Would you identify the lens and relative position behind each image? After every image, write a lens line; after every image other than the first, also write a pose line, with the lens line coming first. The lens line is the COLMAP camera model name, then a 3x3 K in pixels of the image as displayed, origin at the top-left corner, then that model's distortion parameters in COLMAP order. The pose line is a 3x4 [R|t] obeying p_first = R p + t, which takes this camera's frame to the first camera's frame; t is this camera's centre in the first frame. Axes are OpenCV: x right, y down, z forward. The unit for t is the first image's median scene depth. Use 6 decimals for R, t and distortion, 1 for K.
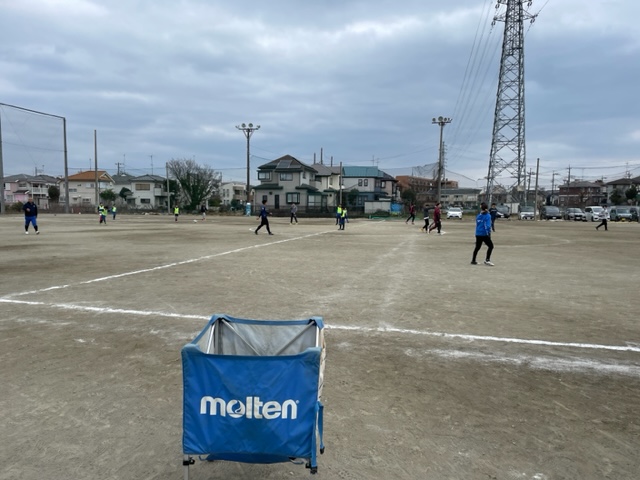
lens RADIAL K [[488.1, 0, 322.9], [0, 488.1, 250.2], [0, 0, 1]] dist [0.130290, -0.179926]
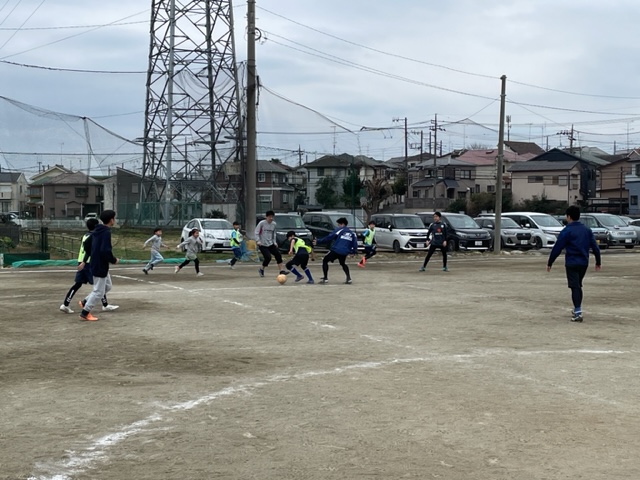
lens RADIAL K [[977.6, 0, 320.0], [0, 977.6, 240.0], [0, 0, 1]] dist [0.165511, 0.000570]
pose [[0.791882, -0.026113, 0.610116, -0.049503], [0.061474, 0.997419, -0.037099, -0.030236], [-0.607572, 0.066885, 0.791443, 0.313177]]
